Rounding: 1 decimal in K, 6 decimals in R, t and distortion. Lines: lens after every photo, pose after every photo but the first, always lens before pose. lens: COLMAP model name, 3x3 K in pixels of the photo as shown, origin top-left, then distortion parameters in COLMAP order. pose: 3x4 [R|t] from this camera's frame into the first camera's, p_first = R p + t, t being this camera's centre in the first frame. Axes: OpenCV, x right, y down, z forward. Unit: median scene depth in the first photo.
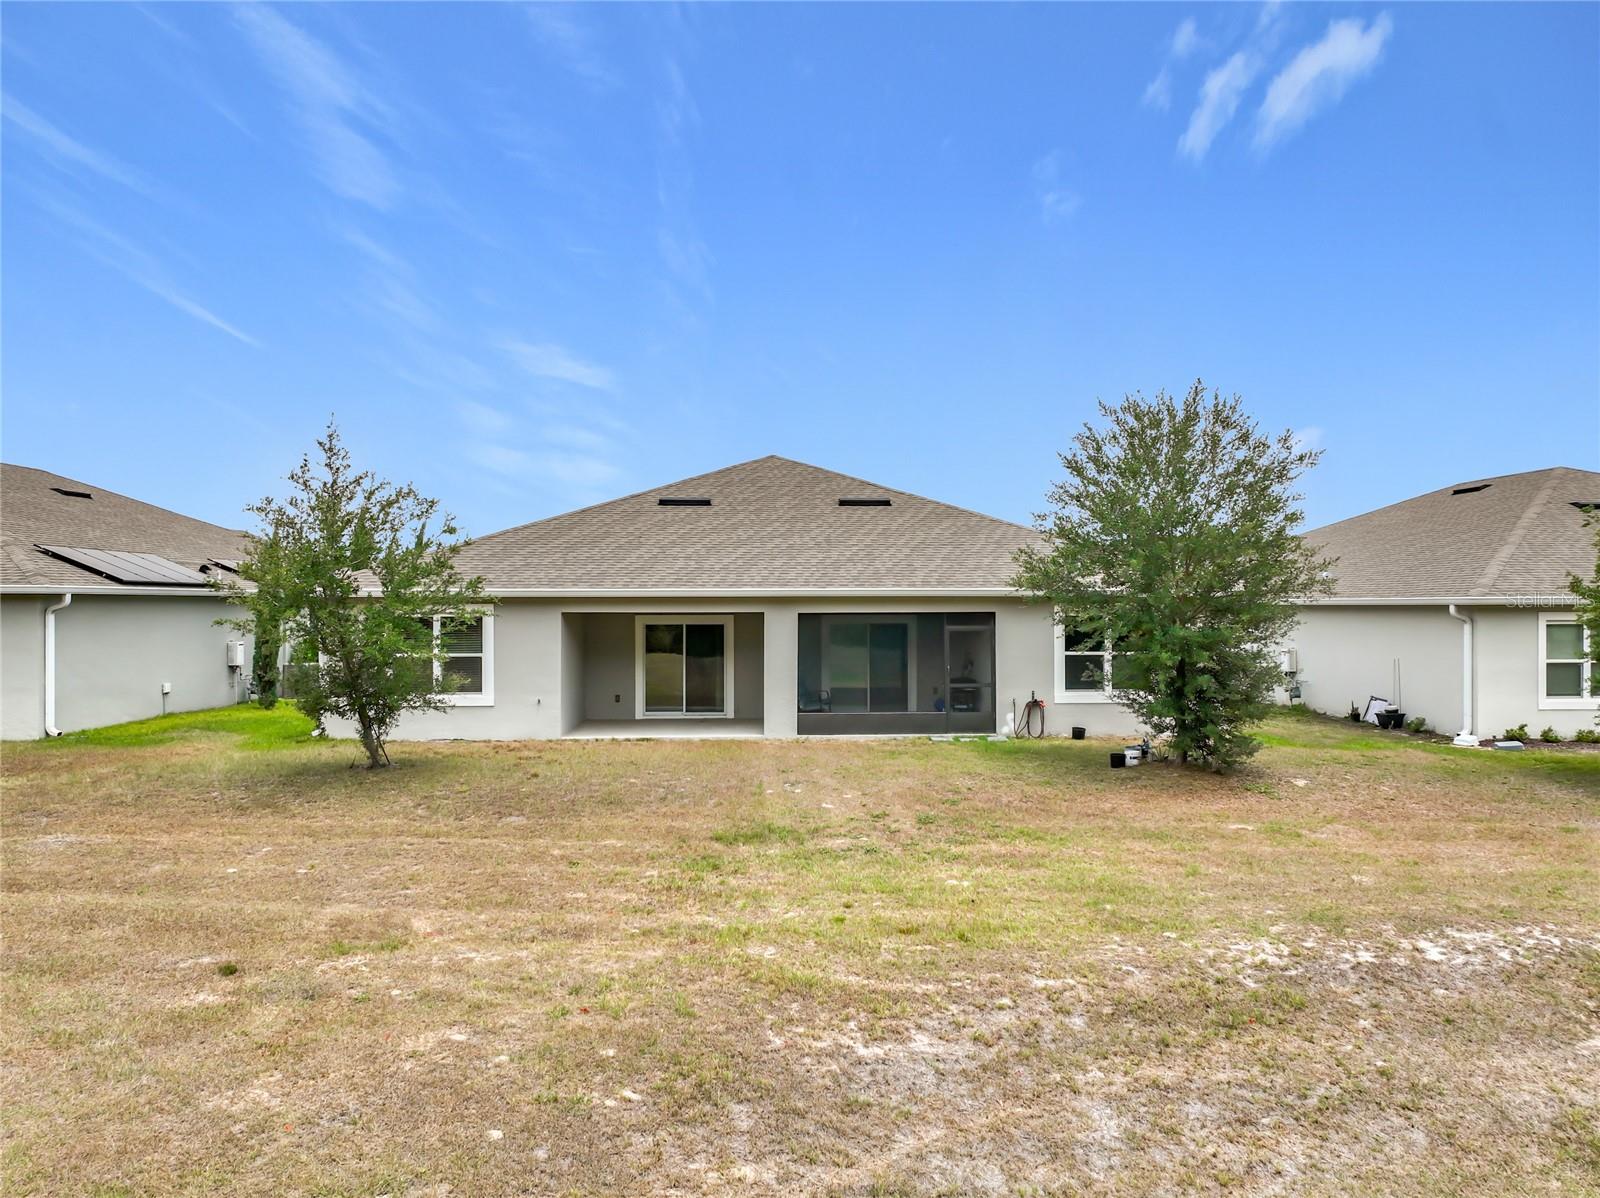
lens RADIAL K [[1120.4, 0, 800.0], [0, 1120.4, 599.0], [0, 0, 1]] dist [0.003502, 0.003610]
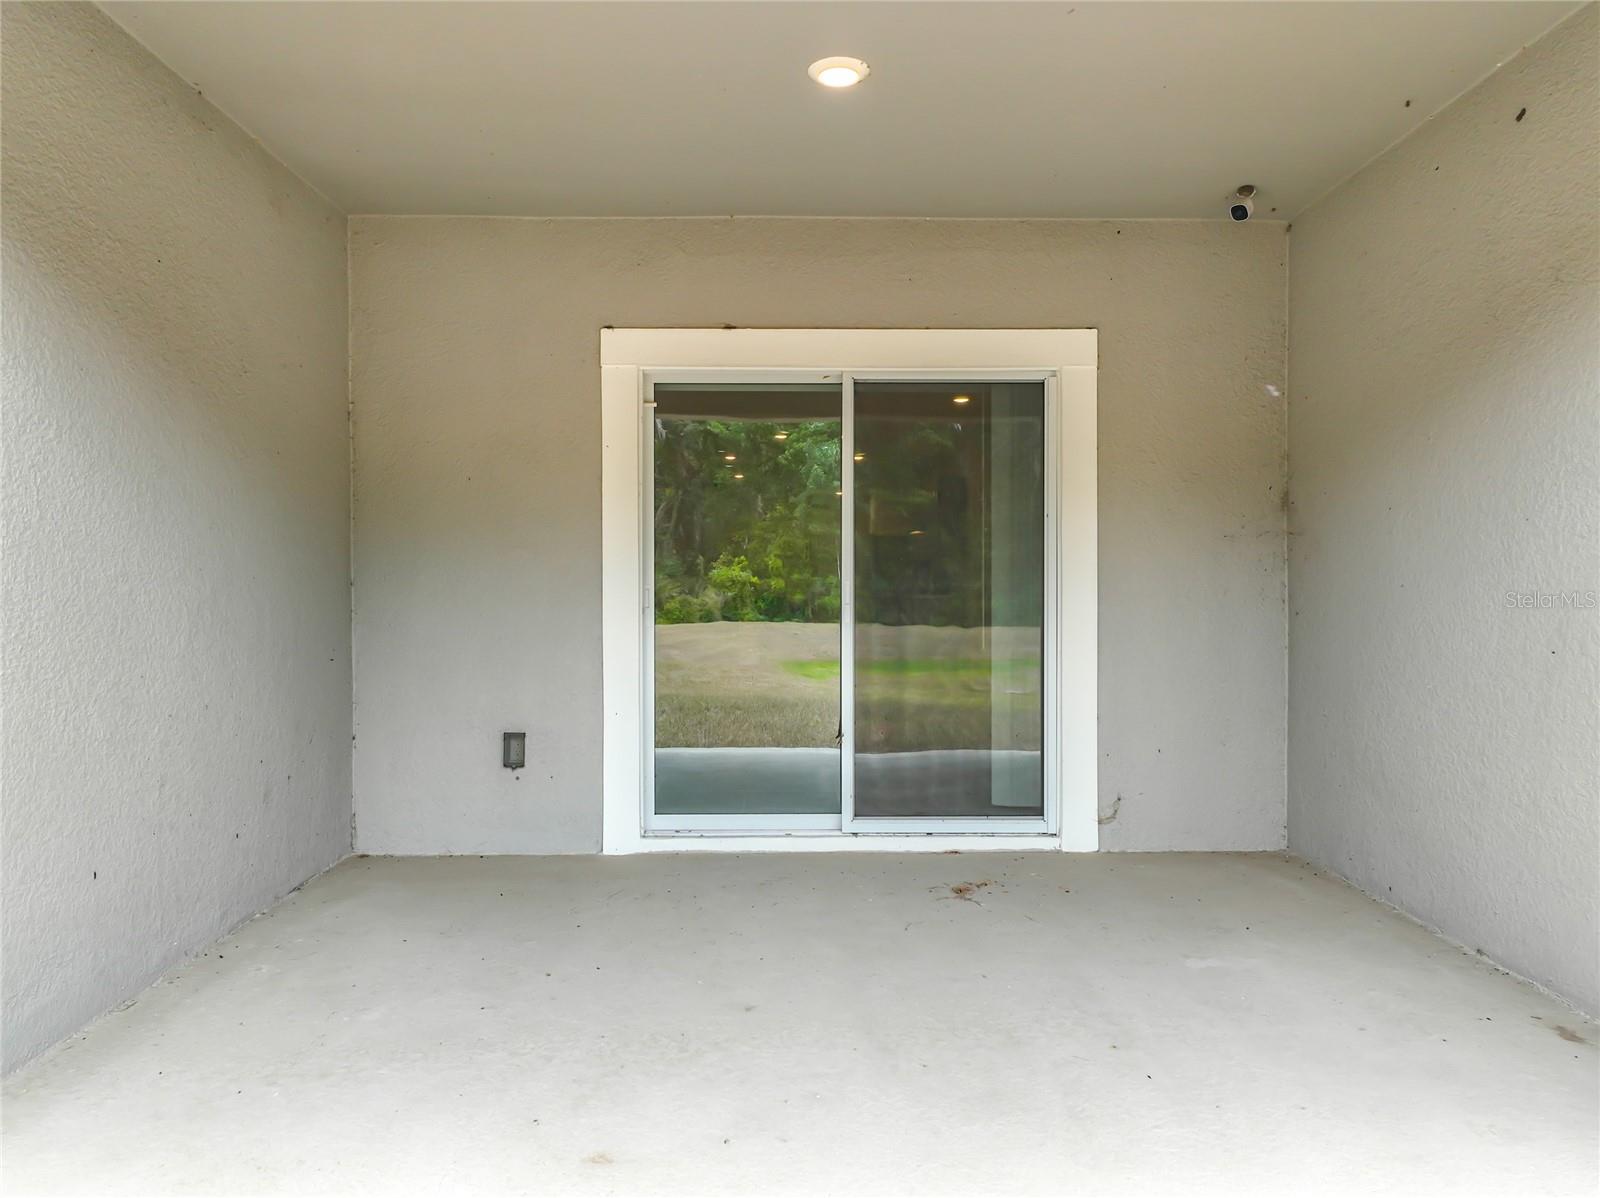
lens RADIAL K [[1127.4, 0, 800.0], [0, 1127.4, 599.0], [0, 0, 1]] dist [0.004619, 0.004937]
pose [[0.999569, 0.002648, -0.029249, -0.119269], [-0.002126, 0.999838, 0.017856, 0.065558], [0.029292, -0.017787, 0.999413, 0.901216]]
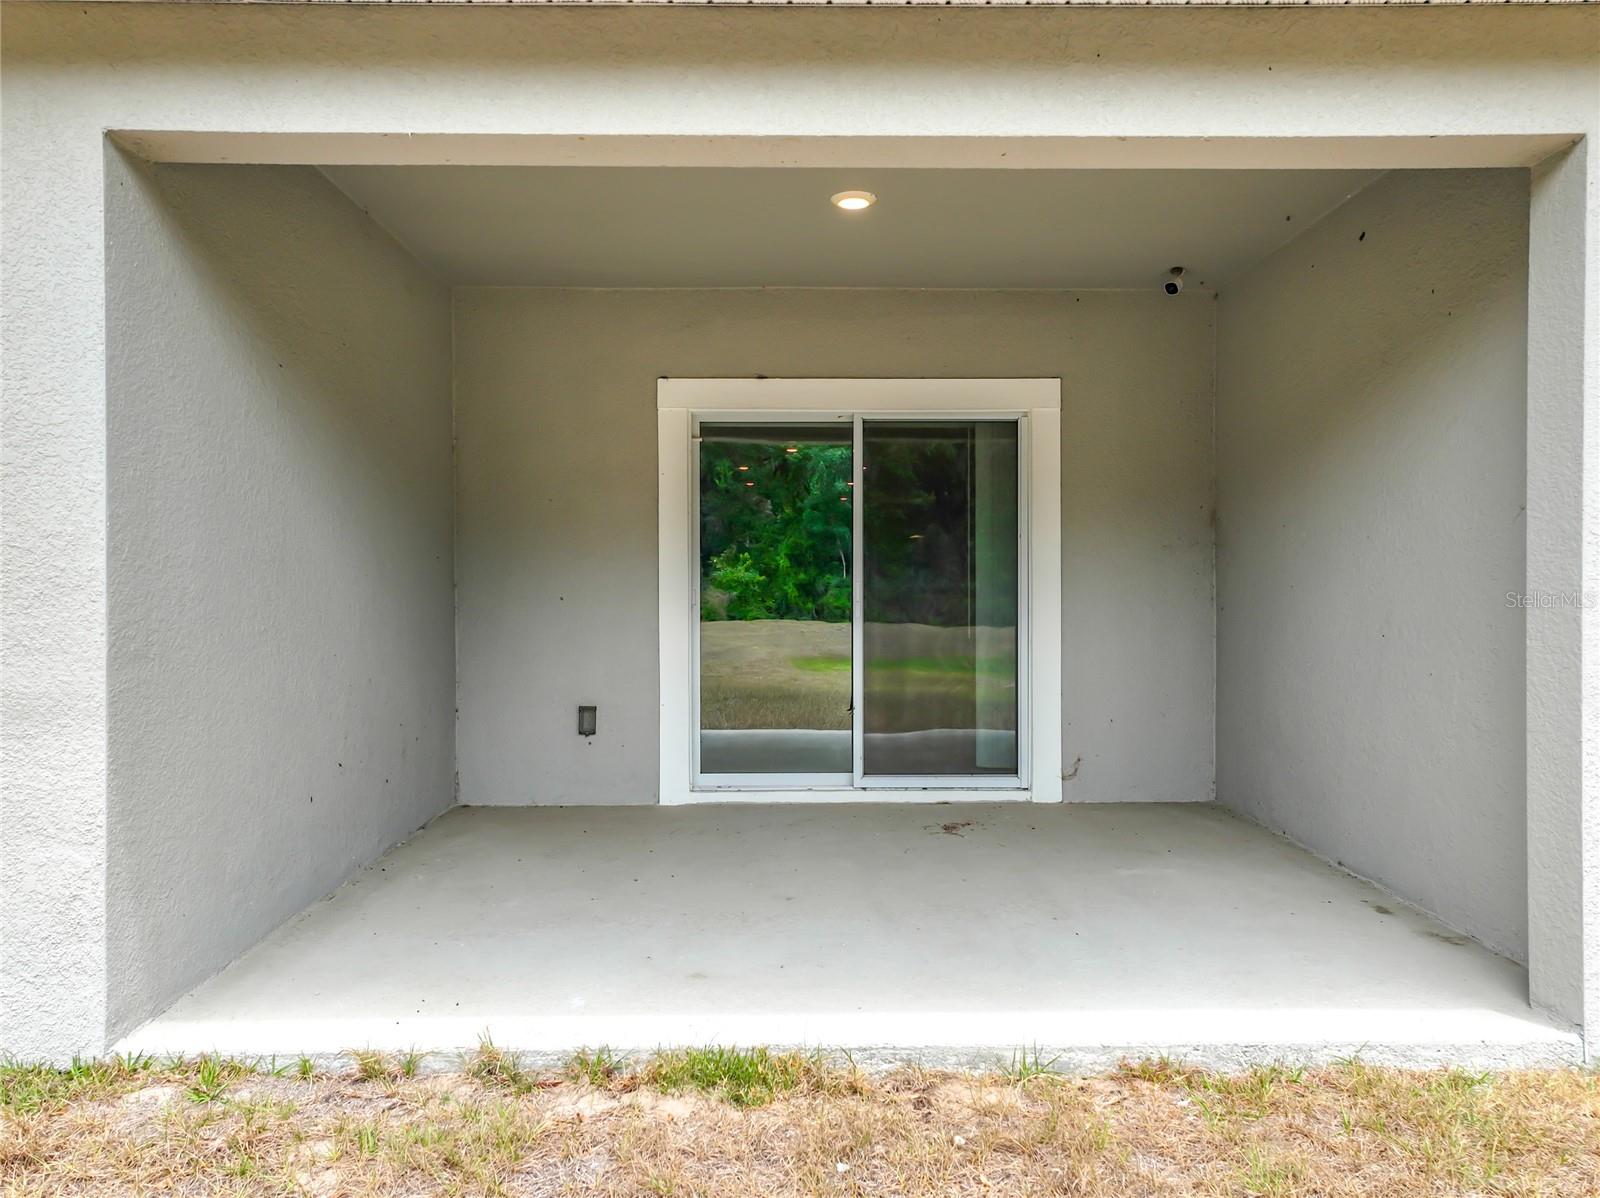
lens RADIAL K [[1132.5, 0, 800.0], [0, 1132.5, 599.0], [0, 0, 1]] dist [0.009606, 0.007798]
pose [[0.999540, 0.001547, -0.030294, -0.122175], [-0.001000, 0.999836, 0.018074, 0.064918], [0.030317, -0.018036, 0.999378, 0.847796]]
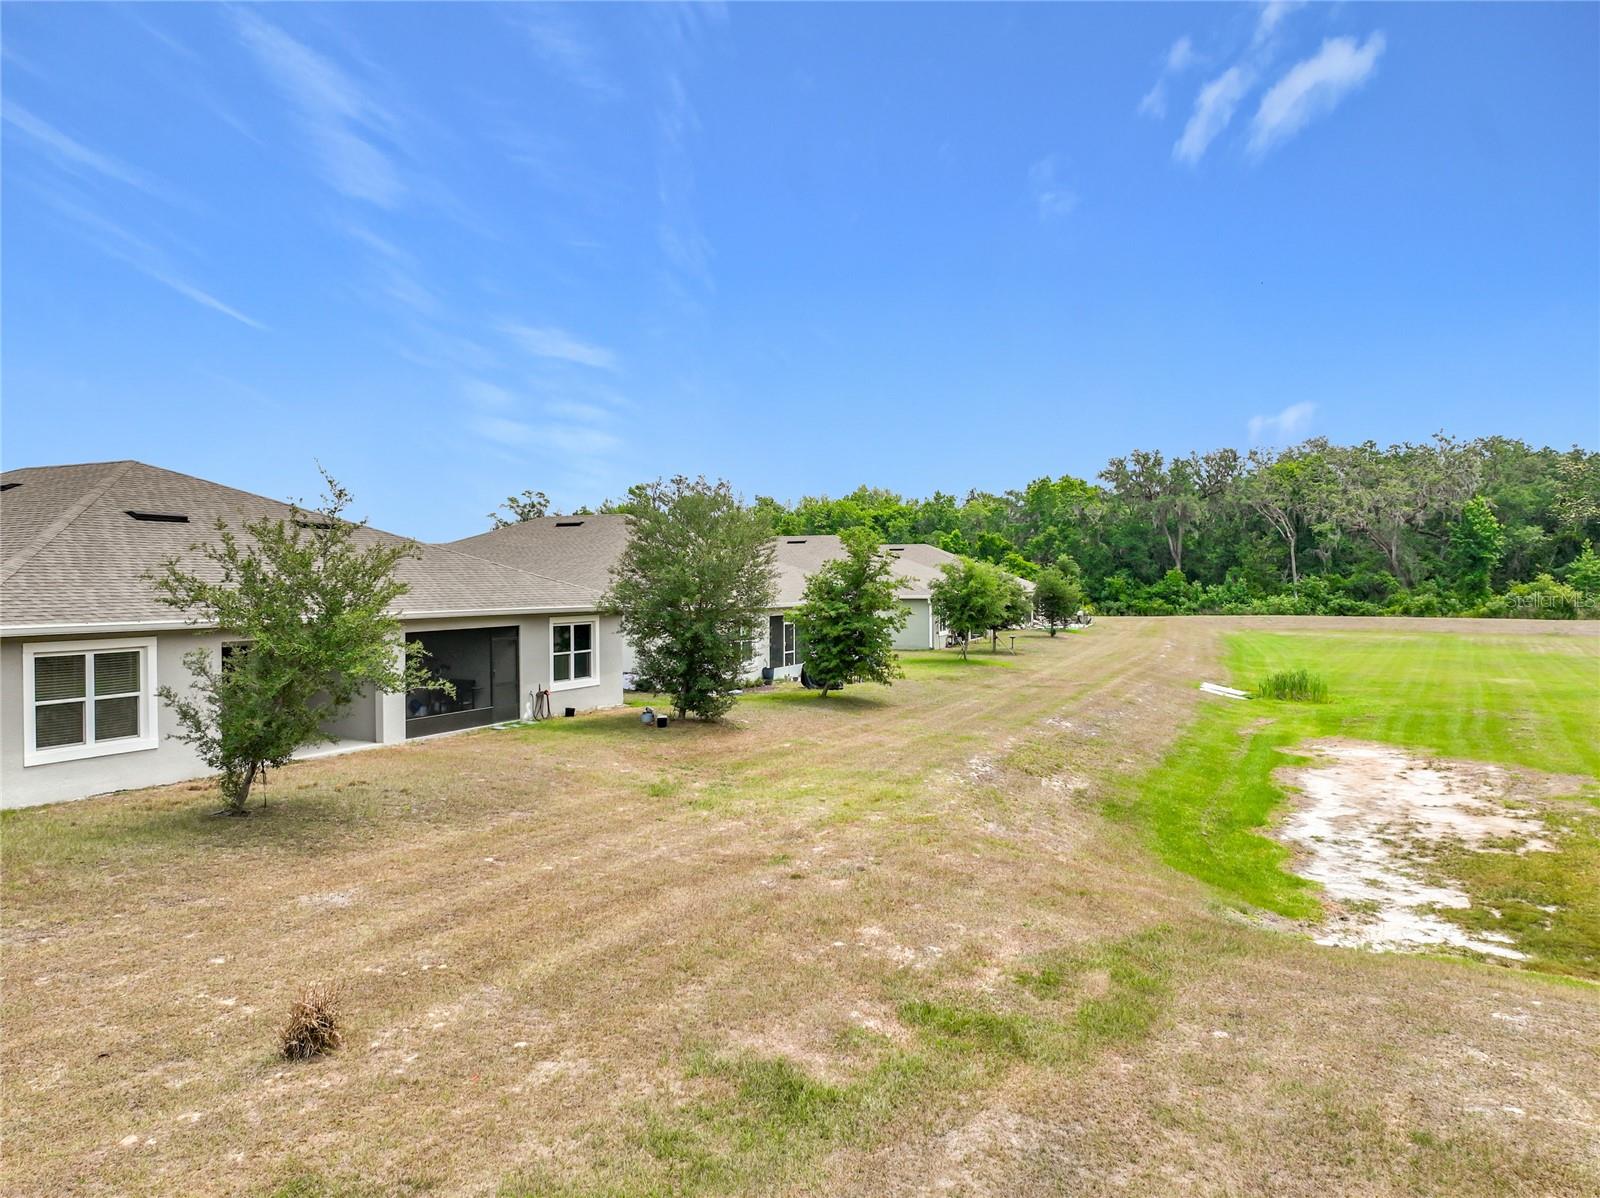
lens RADIAL K [[1132.5, 0, 800.0], [0, 1132.5, 599.0], [0, 0, 1]] dist [0.009606, 0.007798]
pose [[0.475326, -0.014788, 0.879686, -0.821290], [-0.001393, 0.999845, 0.017561, -0.042795], [-0.879809, -0.009573, 0.475231, 0.090877]]
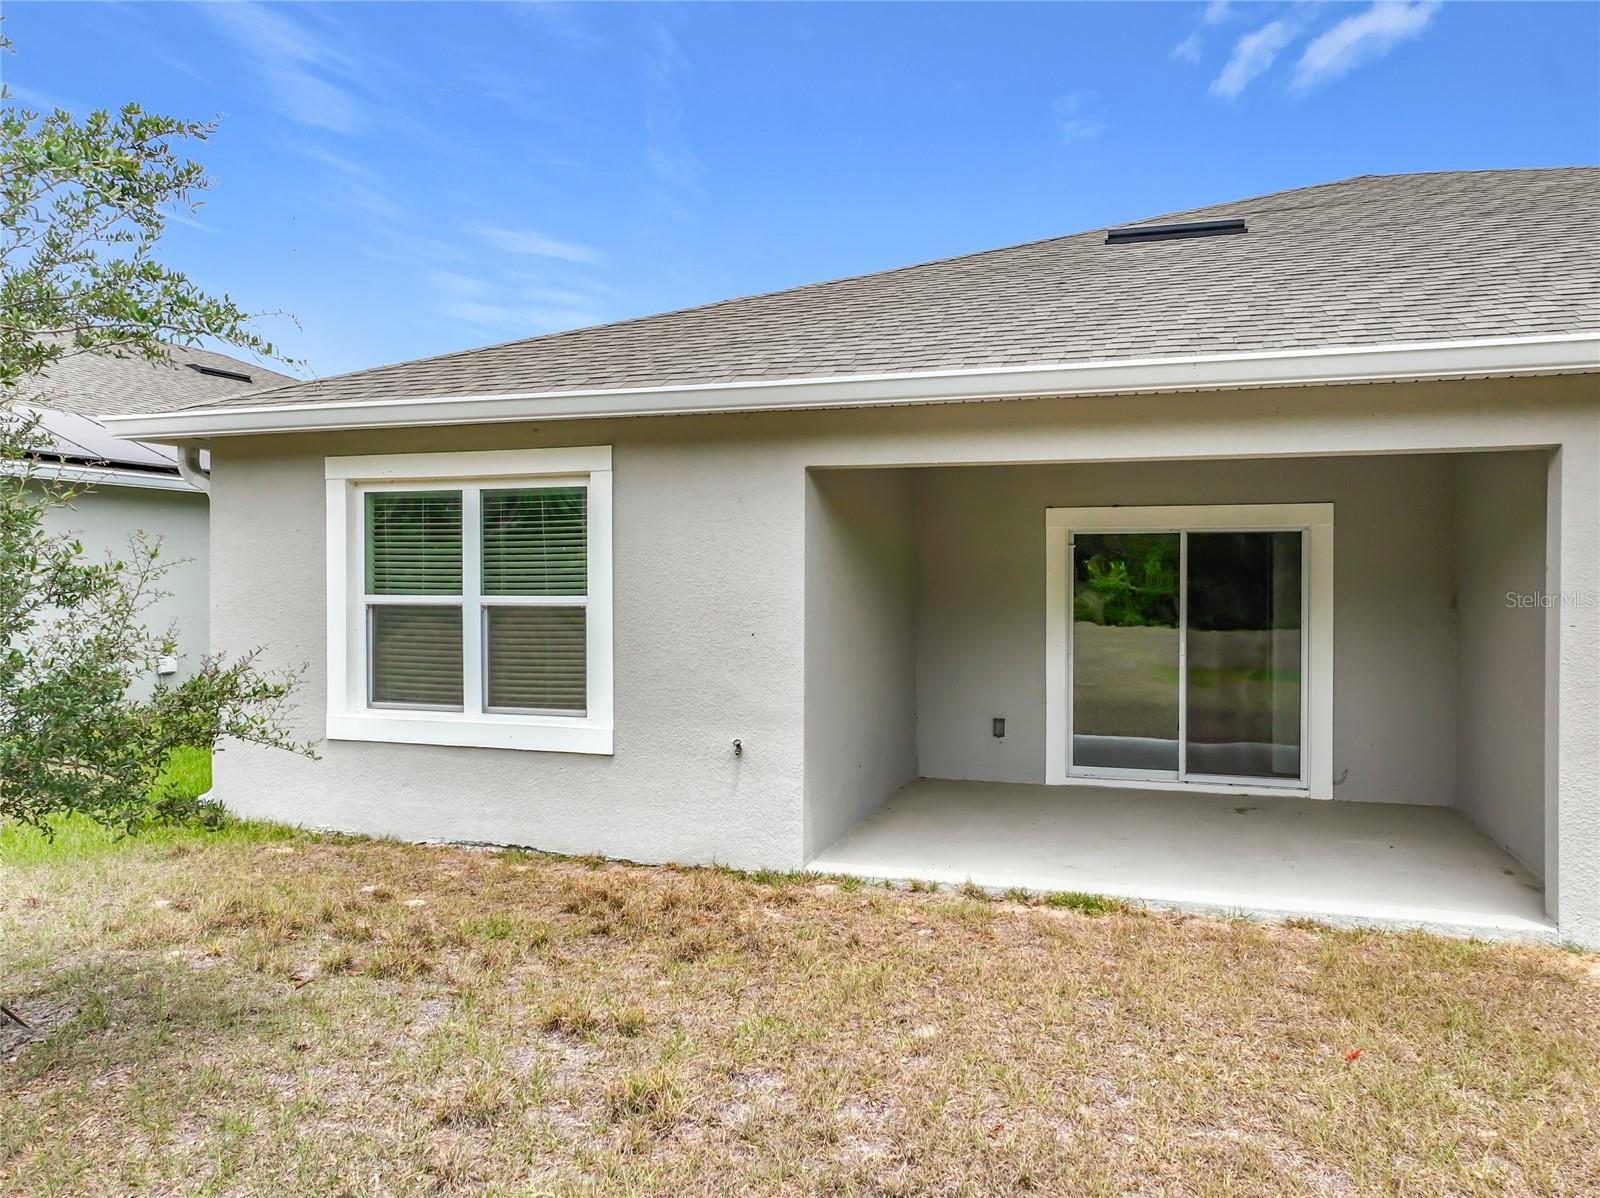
lens RADIAL K [[1127.4, 0, 800.0], [0, 1127.4, 599.0], [0, 0, 1]] dist [0.004619, 0.004937]
pose [[0.935813, 0.009448, -0.352369, -0.102104], [-0.001519, 0.999740, 0.022771, 0.040737], [0.352493, -0.020774, 0.935584, 0.692562]]
